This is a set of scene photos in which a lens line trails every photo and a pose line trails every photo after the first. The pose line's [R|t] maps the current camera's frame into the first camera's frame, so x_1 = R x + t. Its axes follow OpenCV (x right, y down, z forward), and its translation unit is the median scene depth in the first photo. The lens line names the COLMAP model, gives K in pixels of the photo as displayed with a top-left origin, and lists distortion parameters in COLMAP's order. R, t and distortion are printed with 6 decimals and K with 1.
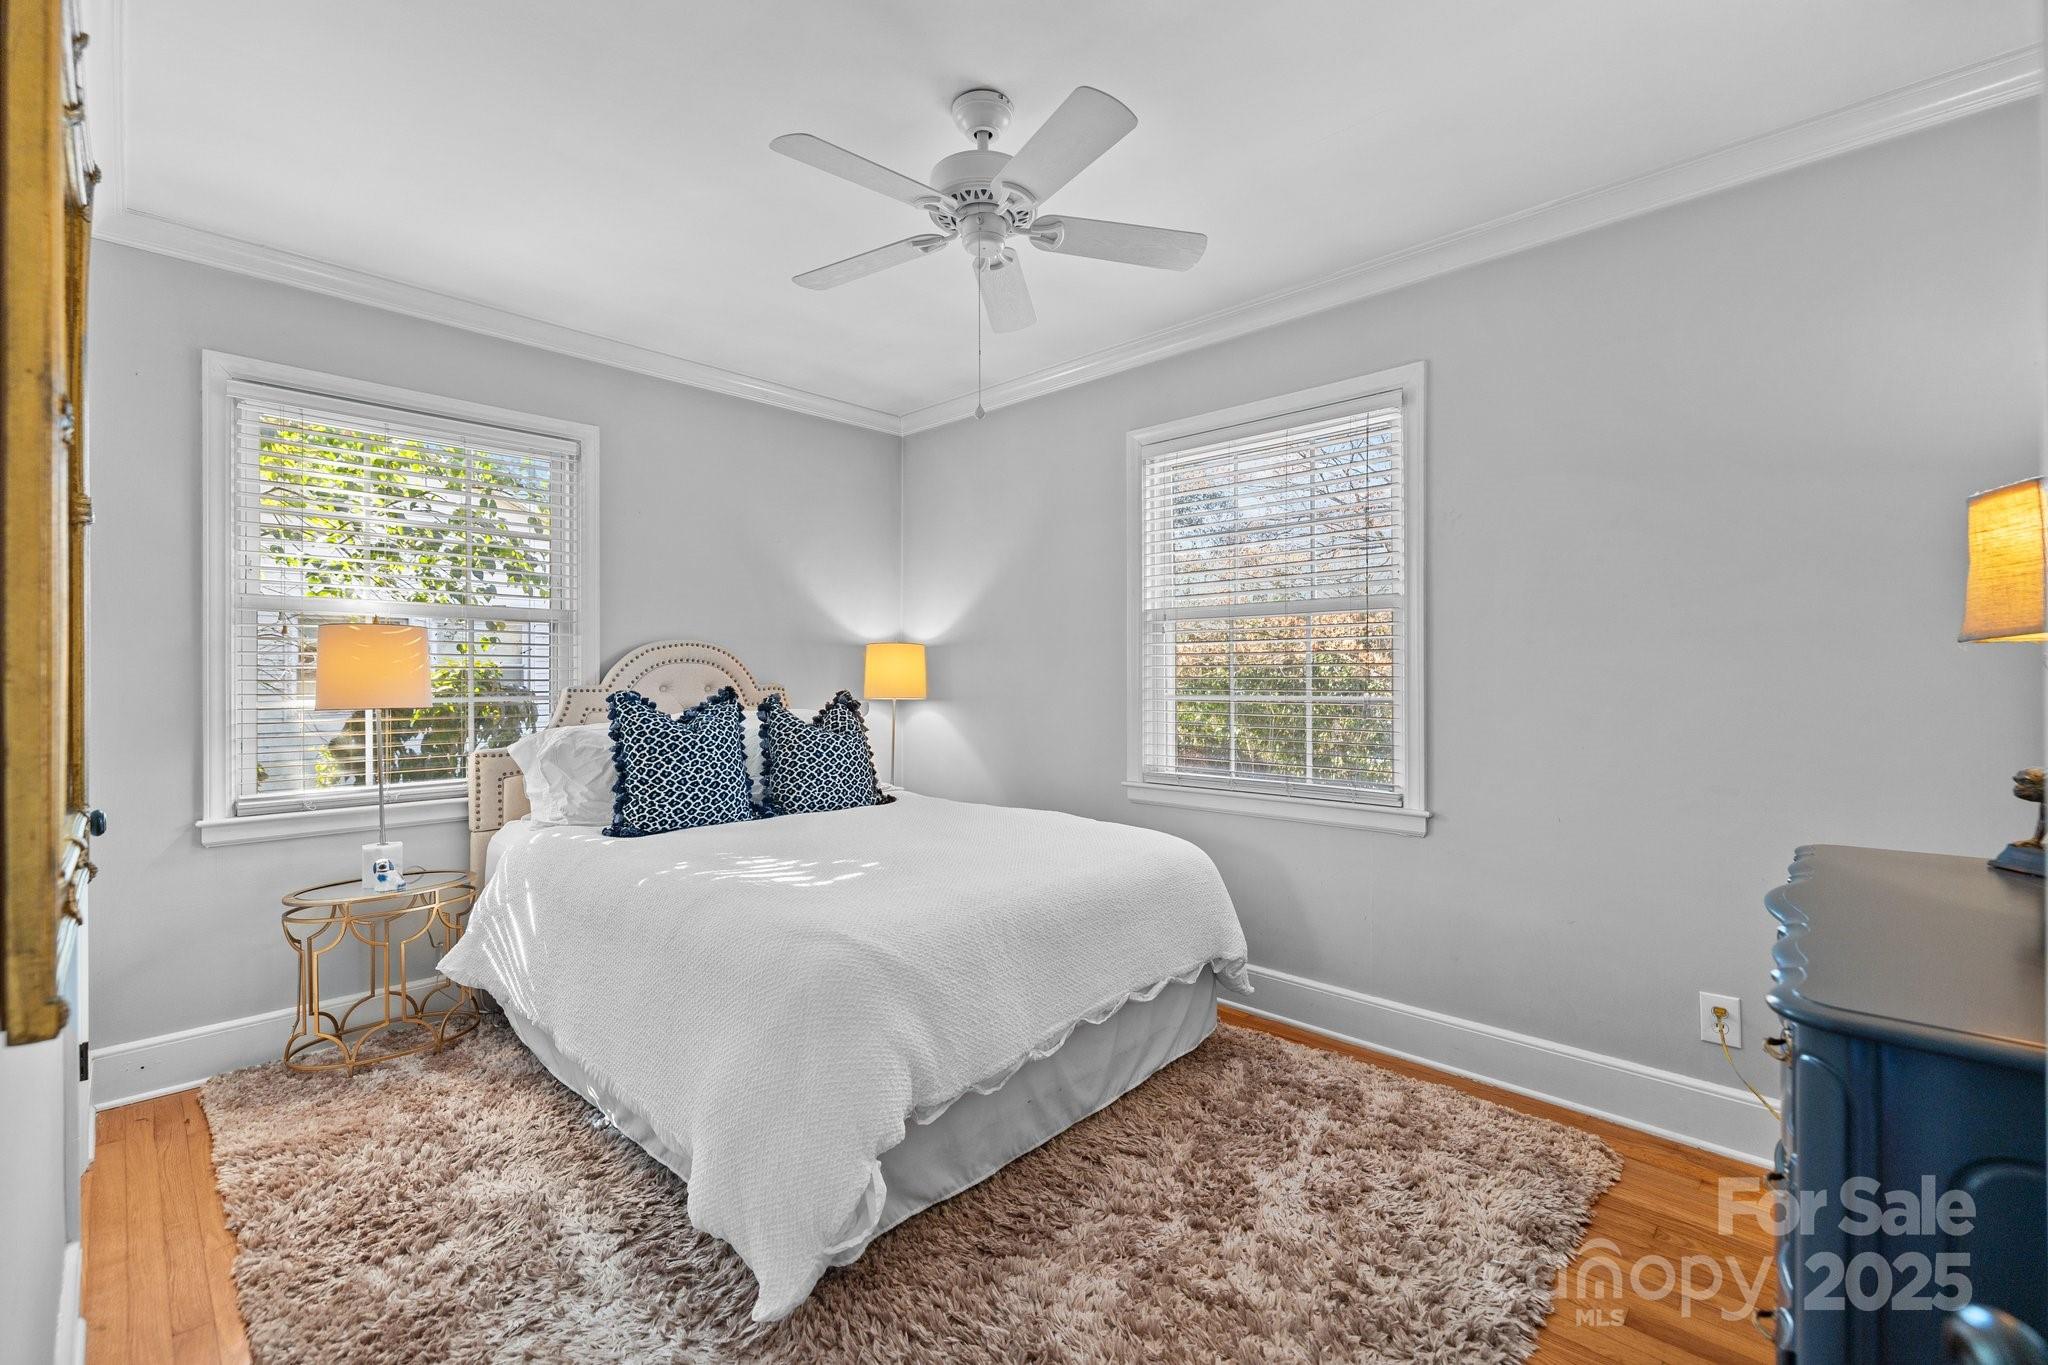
lens RADIAL K [[869.6, 0, 1027.3], [0, 869.6, 678.3], [0, 0, 1]] dist [0.007480, -0.001269]
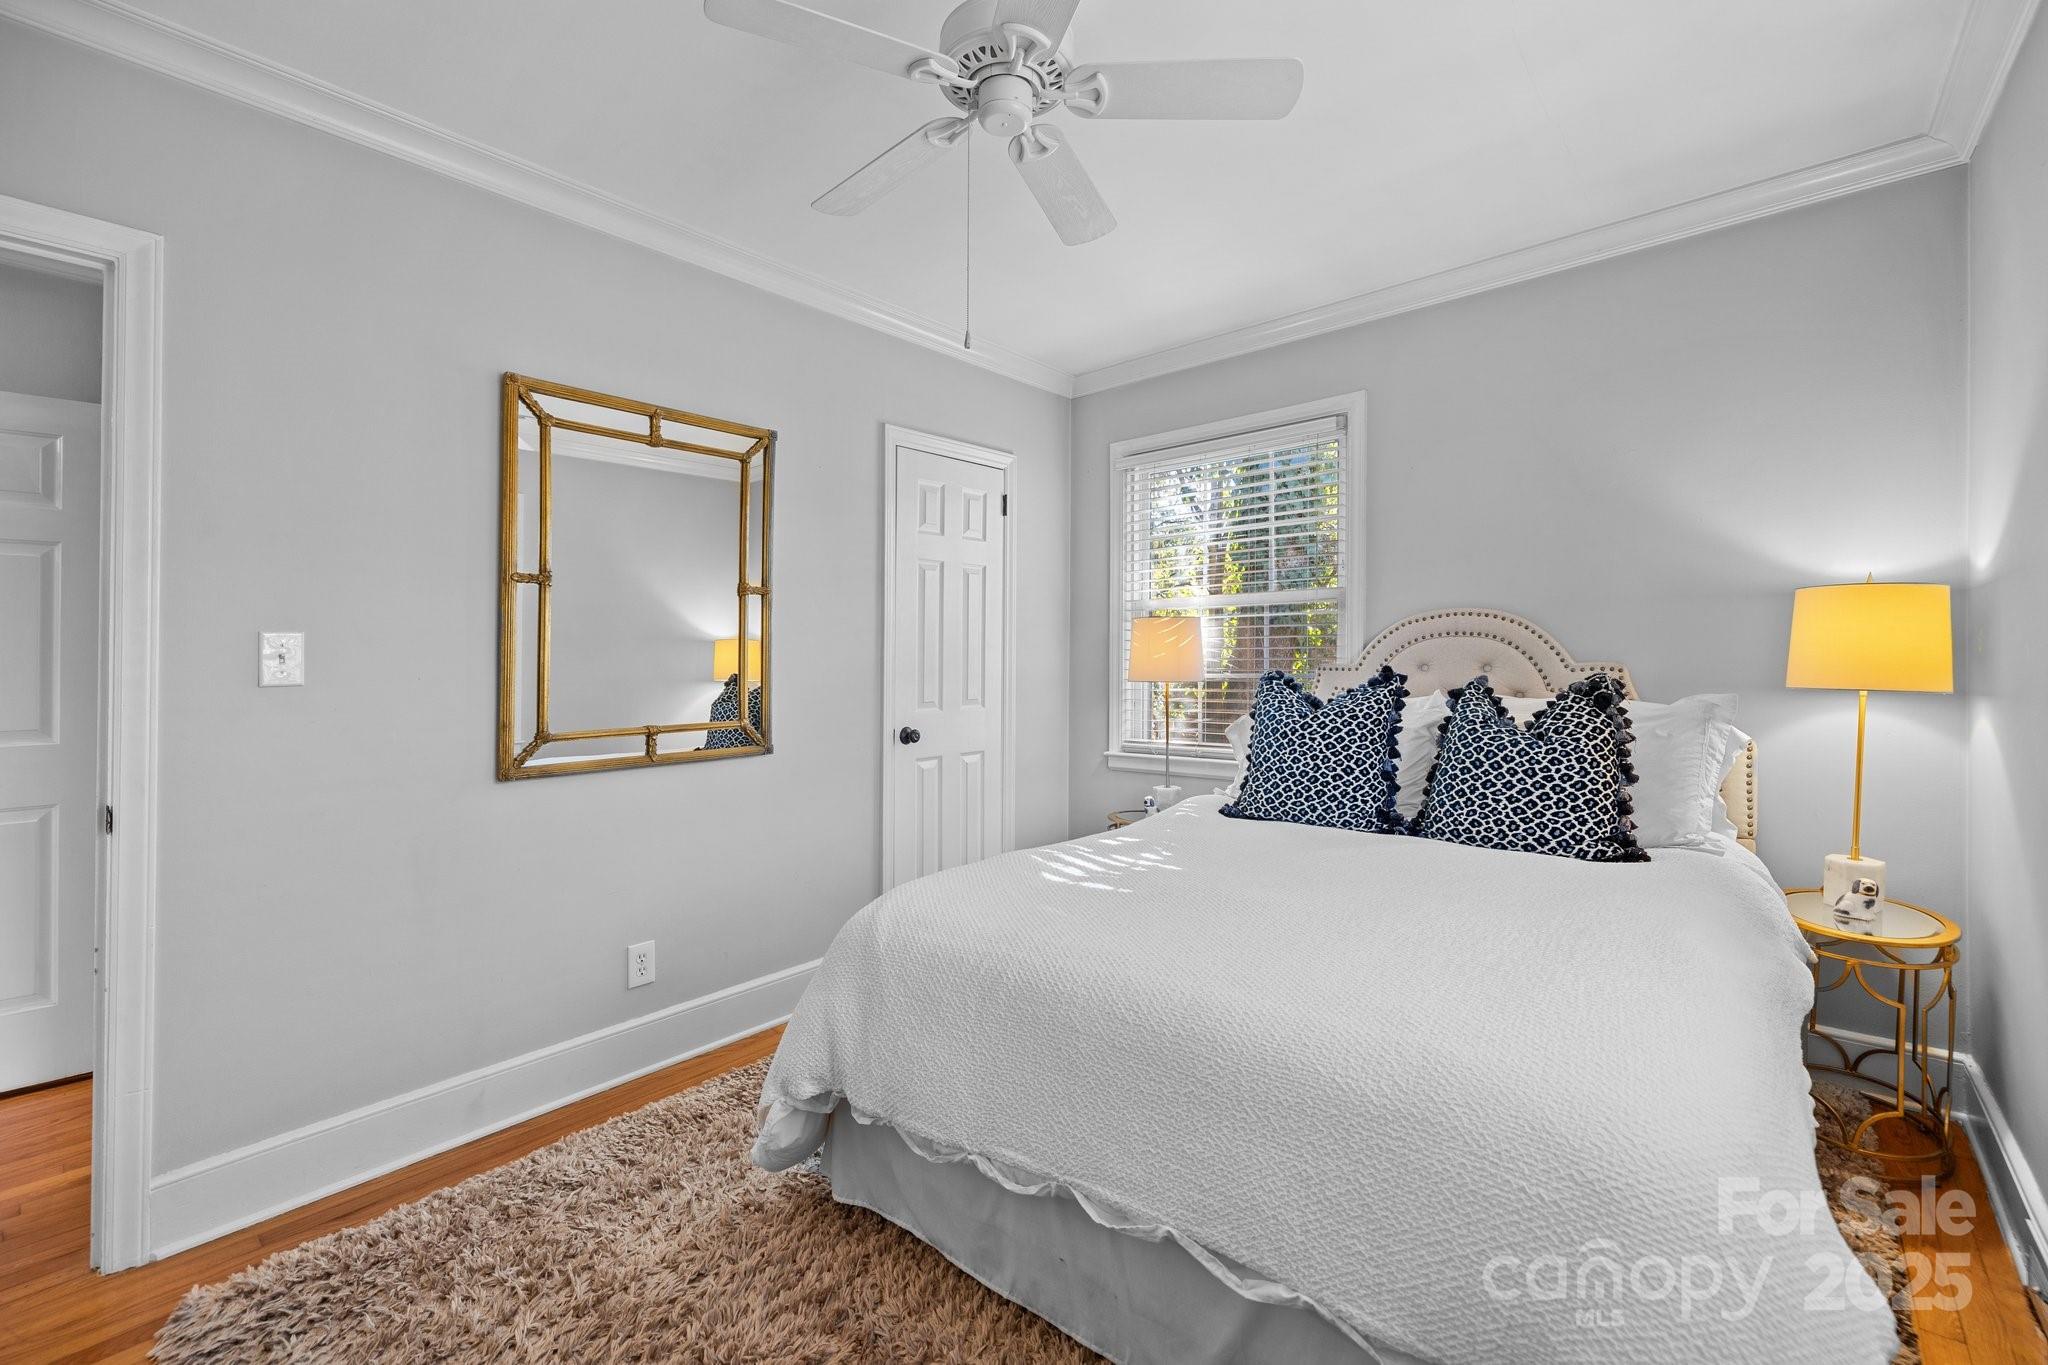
lens RADIAL K [[869.6, 0, 993.2], [0, 869.6, 649.8], [0, 0, 1]] dist [0.007480, -0.001269]
pose [[0.034075, -0.009892, -0.999370, 0.501544], [0.009950, 0.999905, -0.009558, -0.002252], [0.999370, -0.009618, 0.034170, 0.649483]]
